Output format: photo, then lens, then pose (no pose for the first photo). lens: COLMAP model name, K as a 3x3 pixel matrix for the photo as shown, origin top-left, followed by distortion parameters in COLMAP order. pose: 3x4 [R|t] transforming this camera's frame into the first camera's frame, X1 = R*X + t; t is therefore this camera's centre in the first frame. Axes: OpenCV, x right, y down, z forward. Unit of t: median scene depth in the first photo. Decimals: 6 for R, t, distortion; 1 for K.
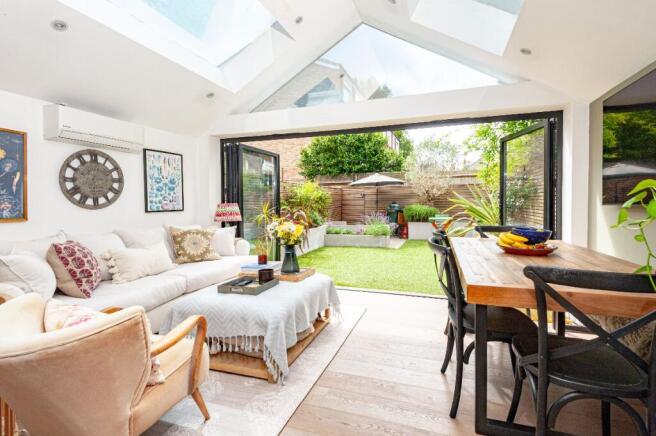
lens RADIAL K [[310.2, 0, 331.6], [0, 310.2, 209.0], [0, 0, 1]] dist [-0.002426, -0.000523]
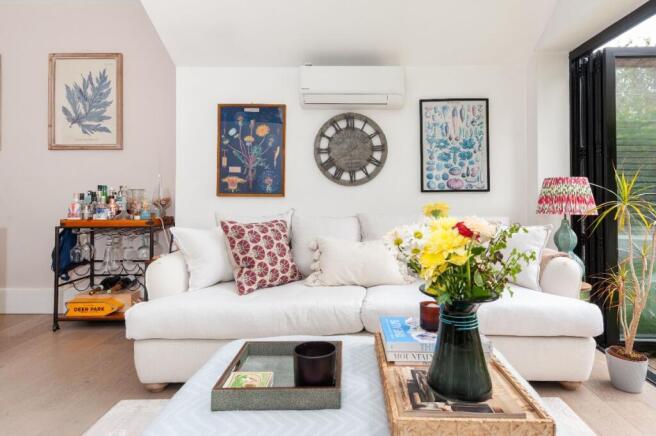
lens RADIAL K [[378.9, 0, 328.0], [0, 378.9, 176.9], [0, 0, 1]] dist [0.028321, 0.000207]
pose [[0.329374, -0.022025, -0.943943, 0.116041], [-0.022337, 0.999266, -0.031110, 0.007588], [0.943935, 0.031332, 0.328640, 0.485512]]
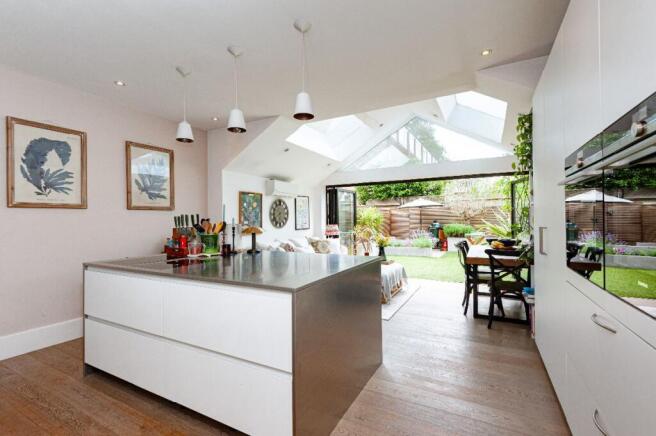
lens RADIAL K [[299.7, 0, 314.4], [0, 299.7, 216.6], [0, 0, 1]] dist [0.000196, -0.000066]
pose [[0.983812, -0.003783, -0.179166, -0.152529], [-0.001359, 0.999591, -0.028568, -0.016289], [0.179200, 0.028349, 0.983404, -0.683934]]
